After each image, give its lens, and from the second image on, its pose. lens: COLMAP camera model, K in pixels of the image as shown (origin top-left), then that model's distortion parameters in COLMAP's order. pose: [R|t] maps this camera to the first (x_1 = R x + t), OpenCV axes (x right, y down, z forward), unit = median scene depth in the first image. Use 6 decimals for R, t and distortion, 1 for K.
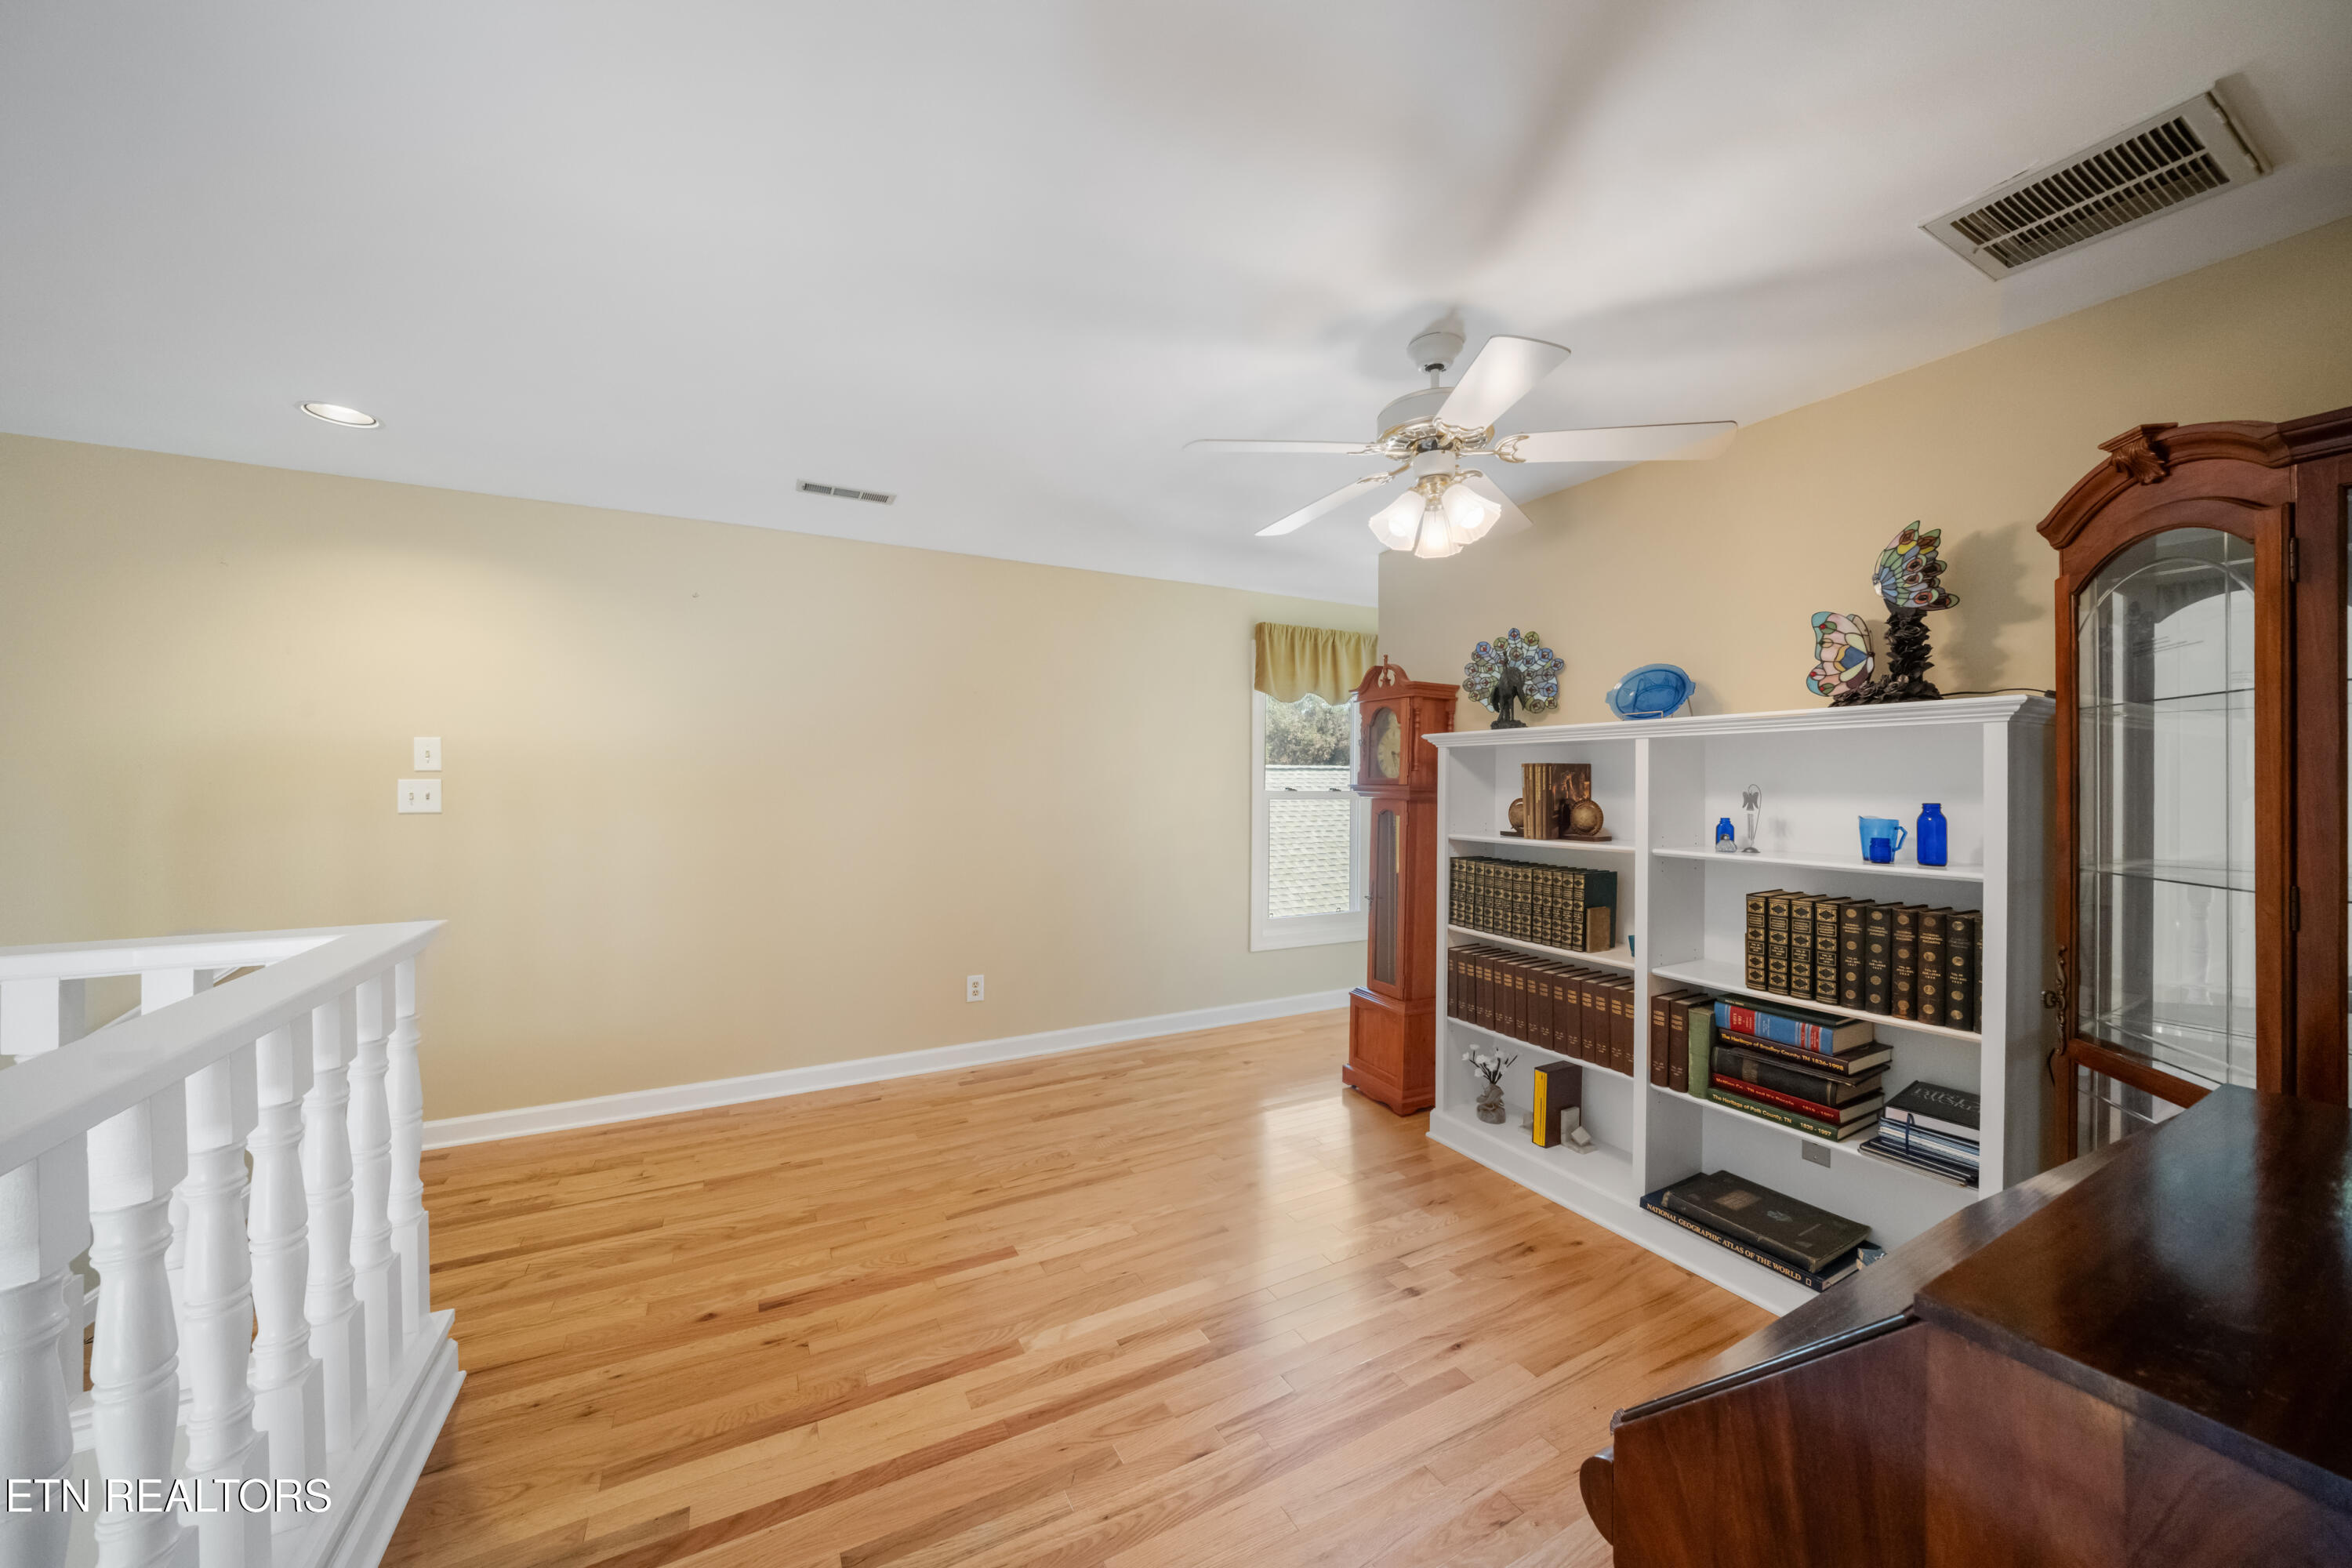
lens RADIAL K [[813.8, 0, 1179.4], [0, 813.8, 783.9], [0, 0, 1]] dist [-0.010393, -0.000030]
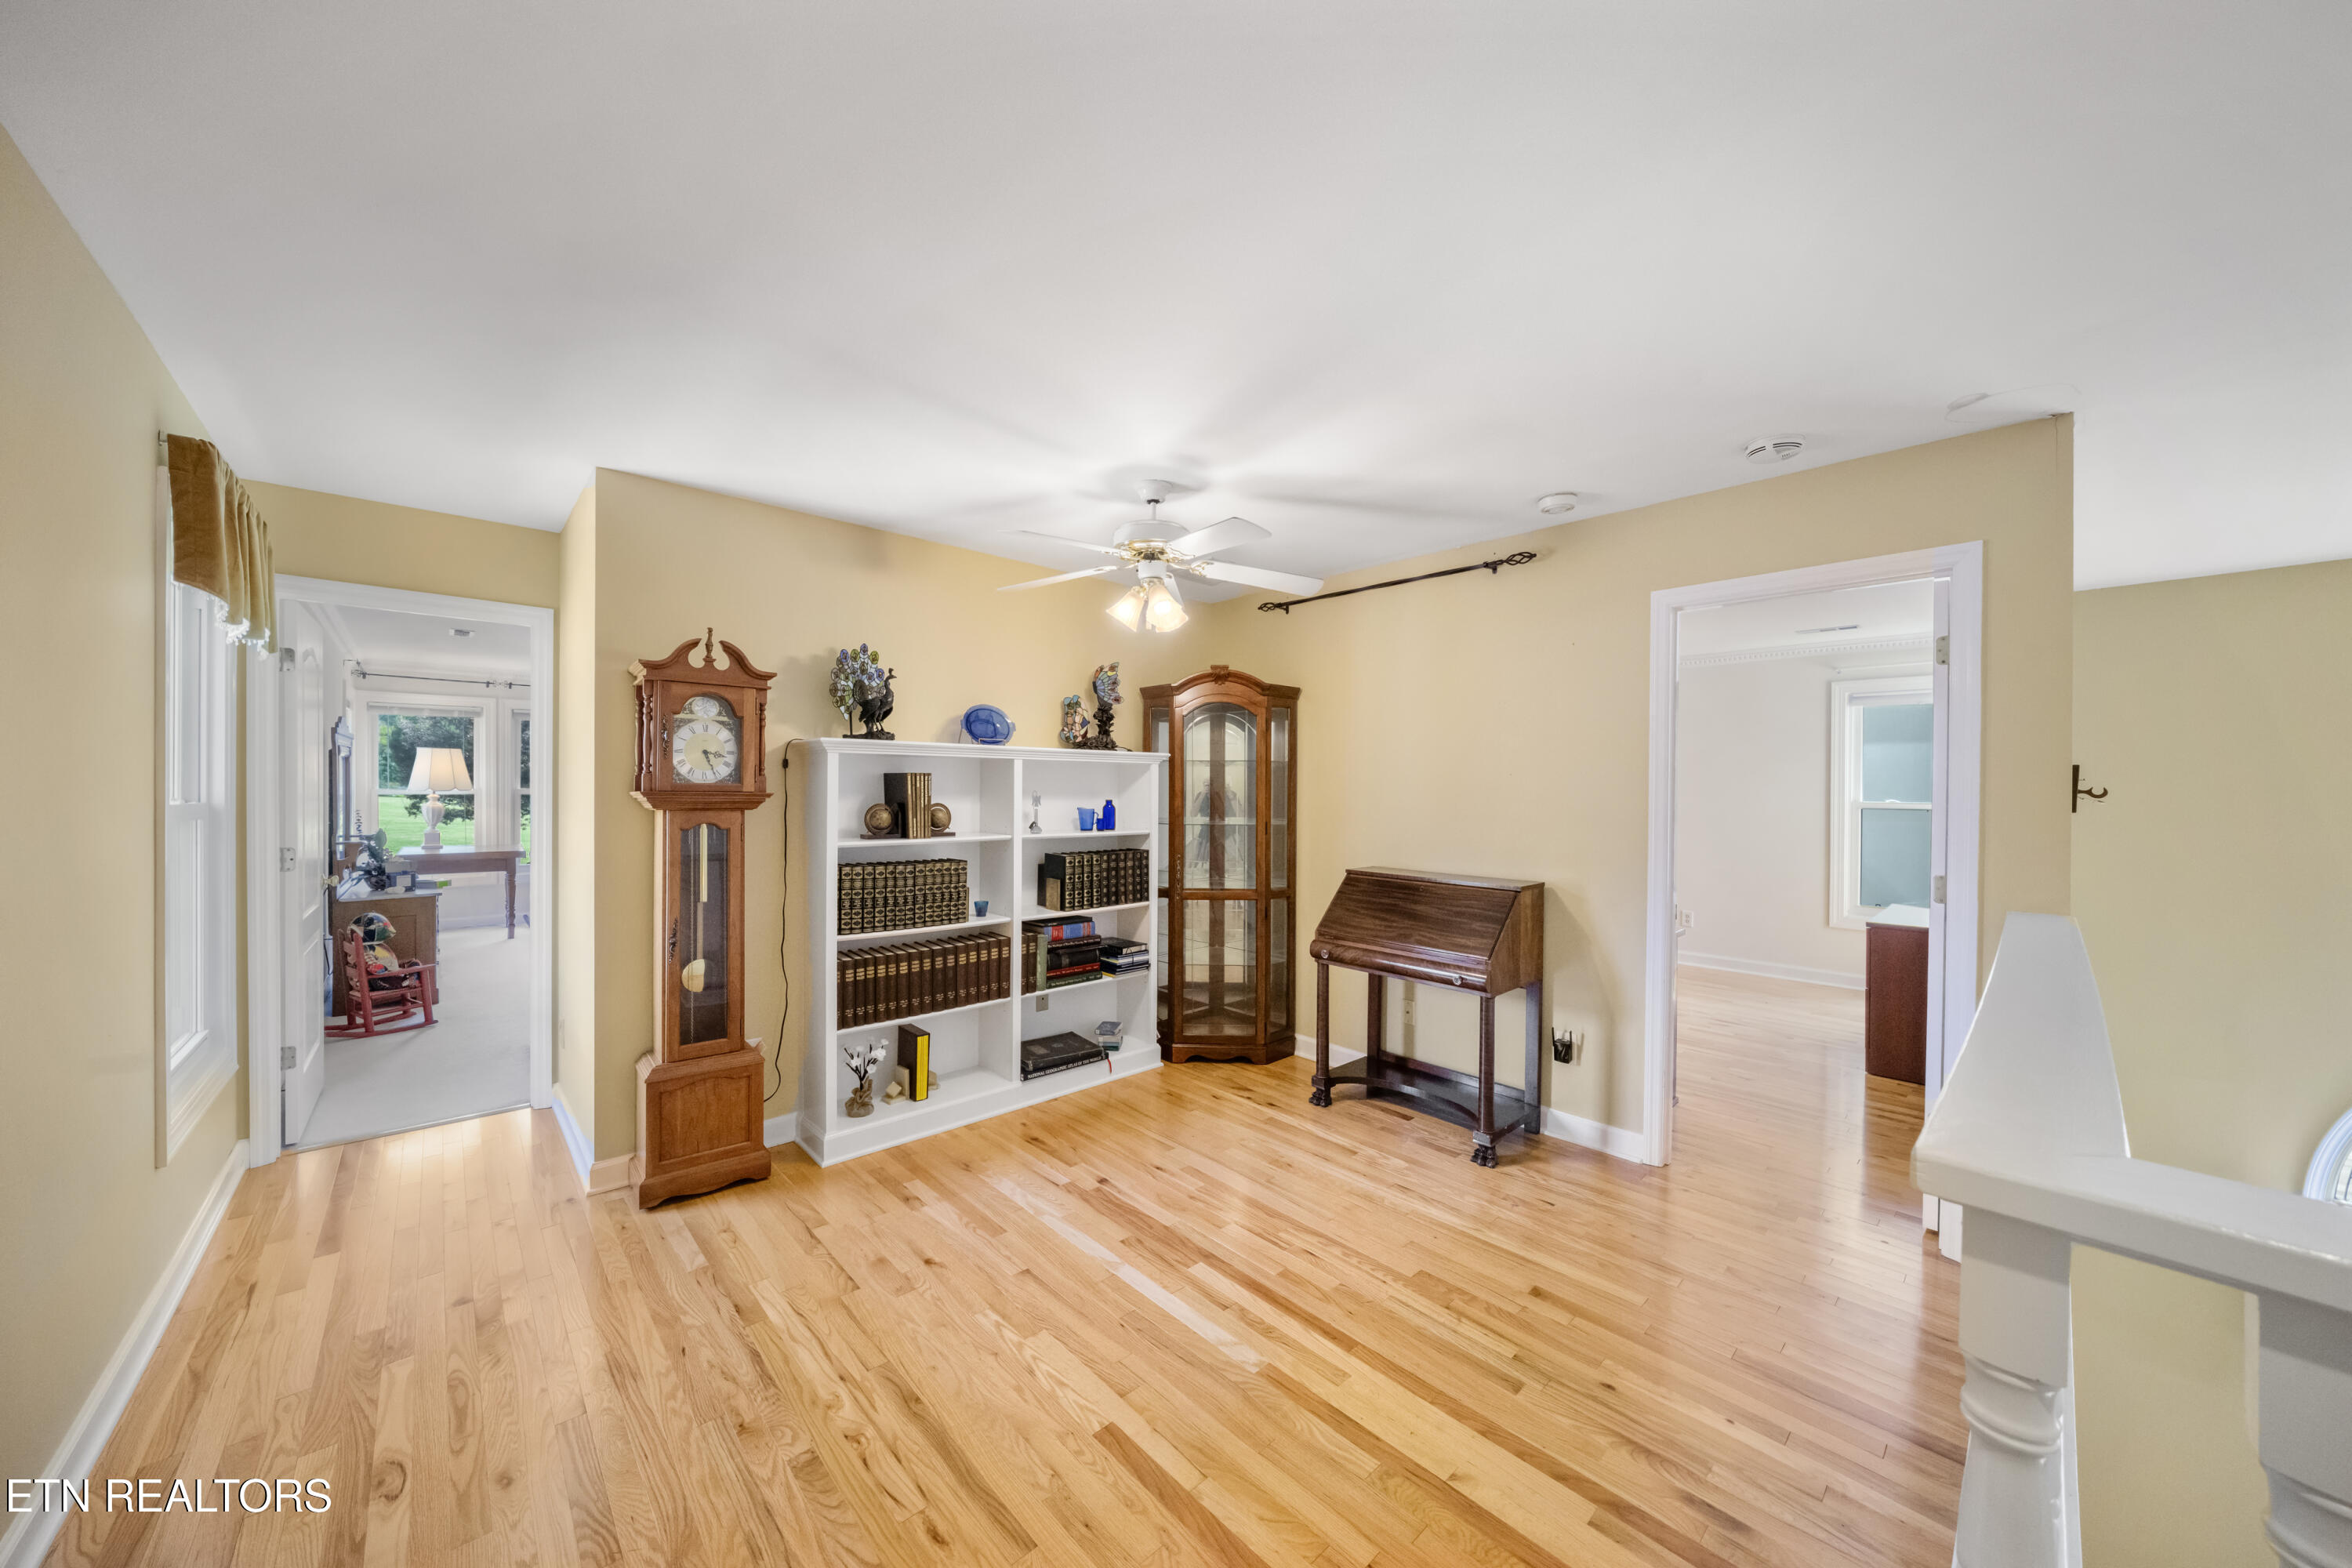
lens RADIAL K [[813.8, 0, 1175.1], [0, 813.8, 793.7], [0, 0, 1]] dist [-0.010393, -0.000030]
pose [[-0.248885, -0.007226, 0.968506, -1.031720], [-0.003286, 0.999973, 0.006616, -0.005904], [-0.968527, -0.001535, -0.248902, 1.249293]]
